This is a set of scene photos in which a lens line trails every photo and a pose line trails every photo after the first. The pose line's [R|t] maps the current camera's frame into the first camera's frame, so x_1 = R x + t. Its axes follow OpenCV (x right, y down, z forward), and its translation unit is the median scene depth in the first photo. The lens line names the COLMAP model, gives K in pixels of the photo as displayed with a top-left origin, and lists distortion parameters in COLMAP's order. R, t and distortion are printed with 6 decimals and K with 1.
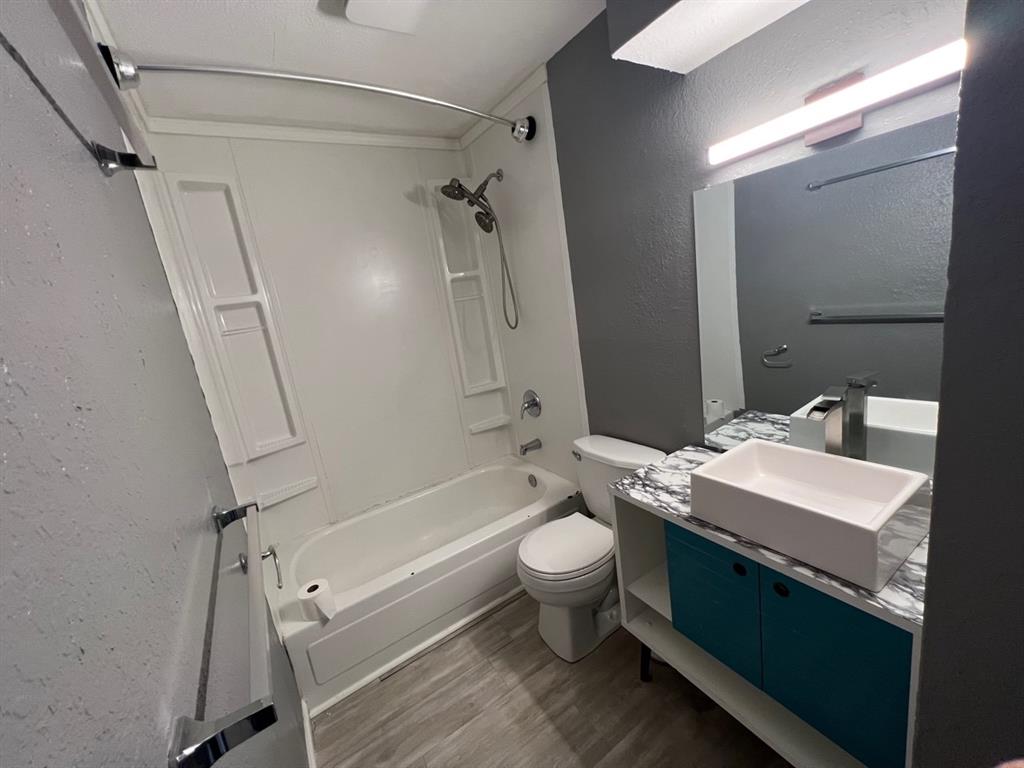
lens RADIAL K [[408.7, 0, 509.0], [0, 408.7, 383.2], [0, 0, 1]] dist [-0.000461, 0.000286]
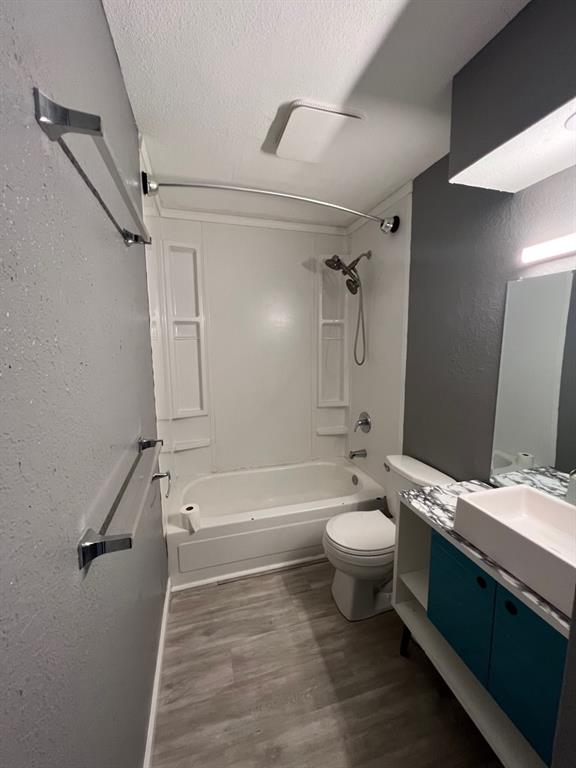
lens RADIAL K [[306.5, 0, 289.6], [0, 306.5, 384.3], [0, 0, 1]] dist [-0.000461, 0.000286]
pose [[0.949811, 0.180050, -0.255814, 0.086203], [-0.192670, 0.980947, -0.024939, 0.000374], [0.246450, 0.072975, 0.966404, -0.054647]]
